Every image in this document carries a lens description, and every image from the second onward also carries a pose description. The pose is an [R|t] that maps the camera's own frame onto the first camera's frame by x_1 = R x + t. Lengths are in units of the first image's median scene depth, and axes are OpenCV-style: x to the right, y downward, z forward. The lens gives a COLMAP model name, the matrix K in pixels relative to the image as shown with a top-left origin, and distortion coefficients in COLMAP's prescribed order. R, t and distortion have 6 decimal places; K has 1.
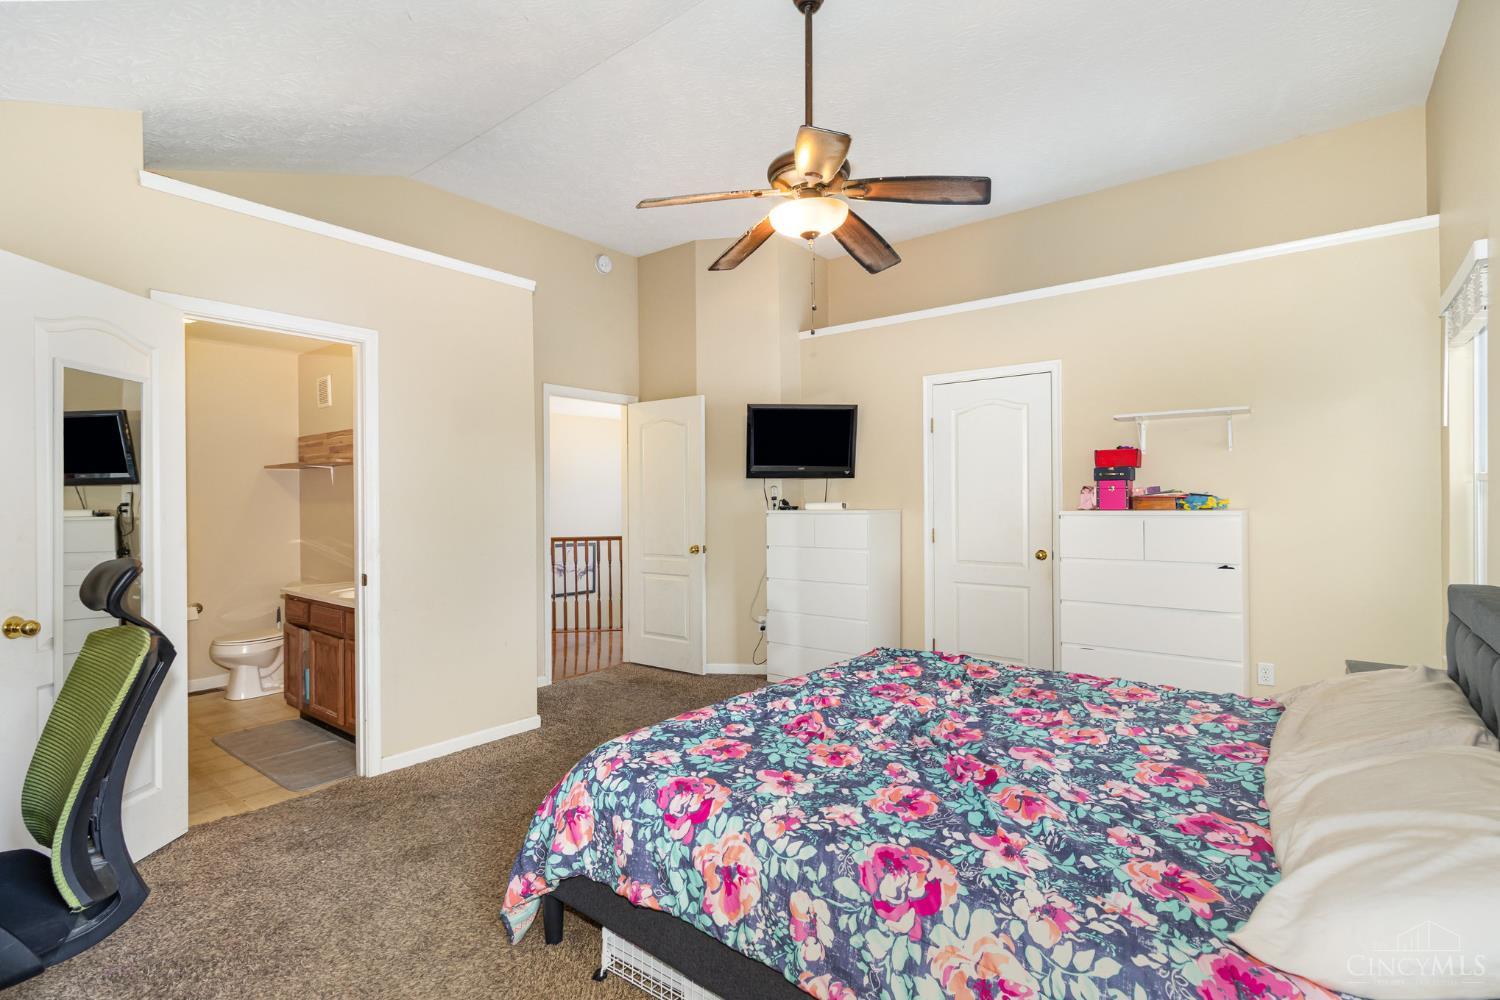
lens RADIAL K [[697.9, 0, 748.1], [0, 697.9, 498.8], [0, 0, 1]] dist [-0.001121, 0.000677]
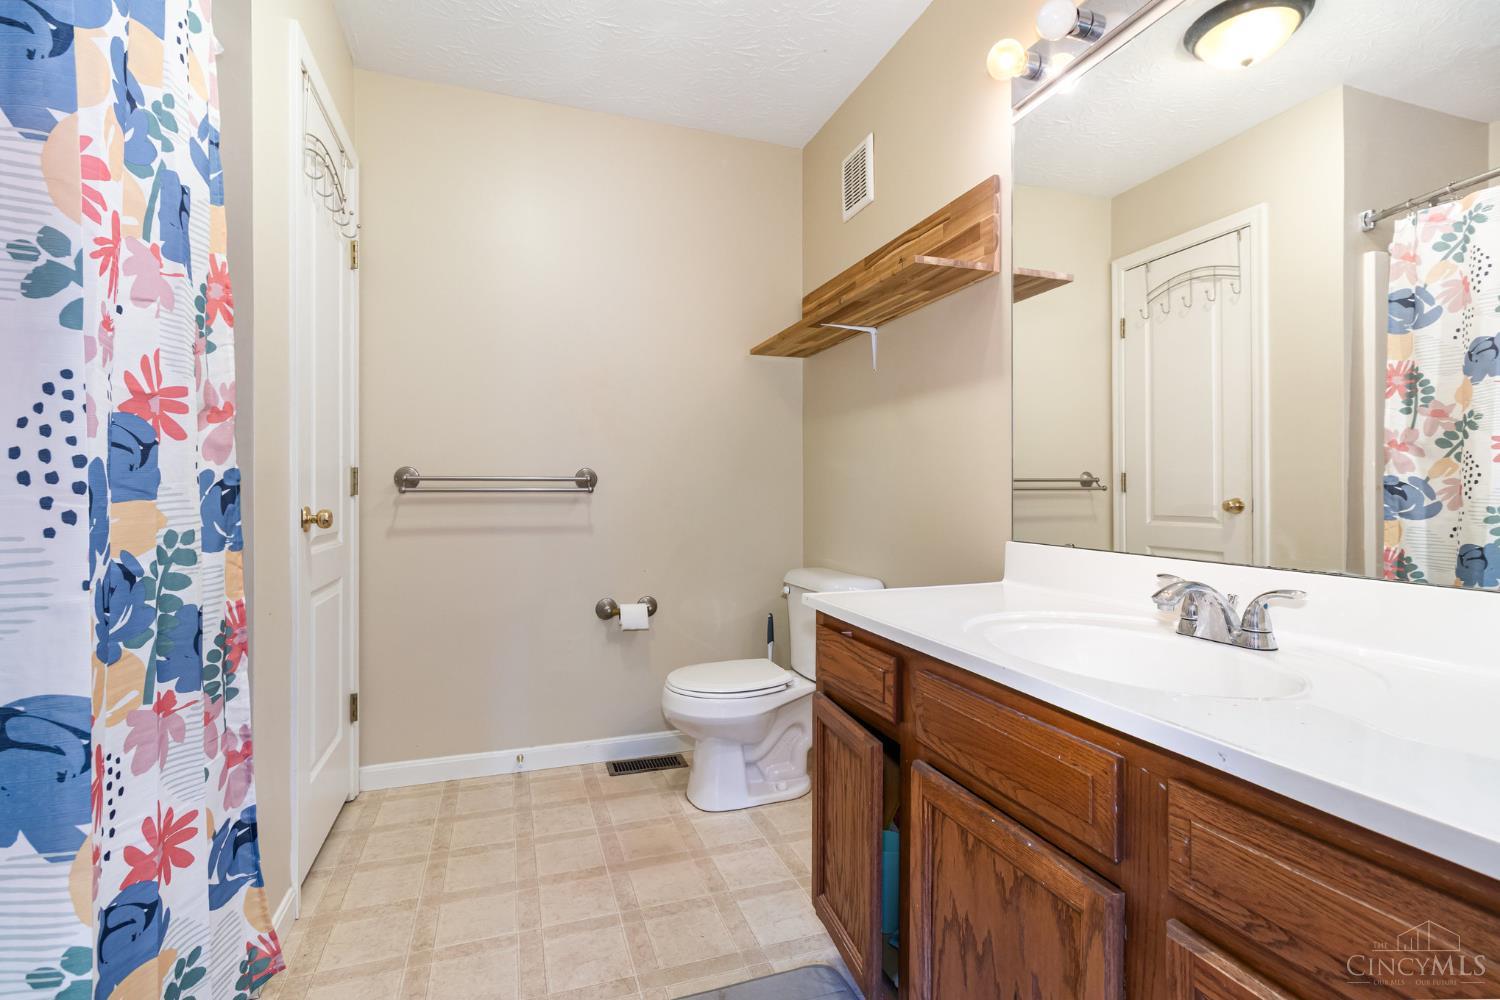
lens RADIAL K [[697.9, 0, 750.8], [0, 697.9, 492.1], [0, 0, 1]] dist [-0.001121, 0.000677]
pose [[0.842649, 0.014594, -0.538265, -0.424186], [-0.008718, 0.999871, 0.013462, 0.059202], [0.538392, -0.006651, 0.842668, 0.575853]]
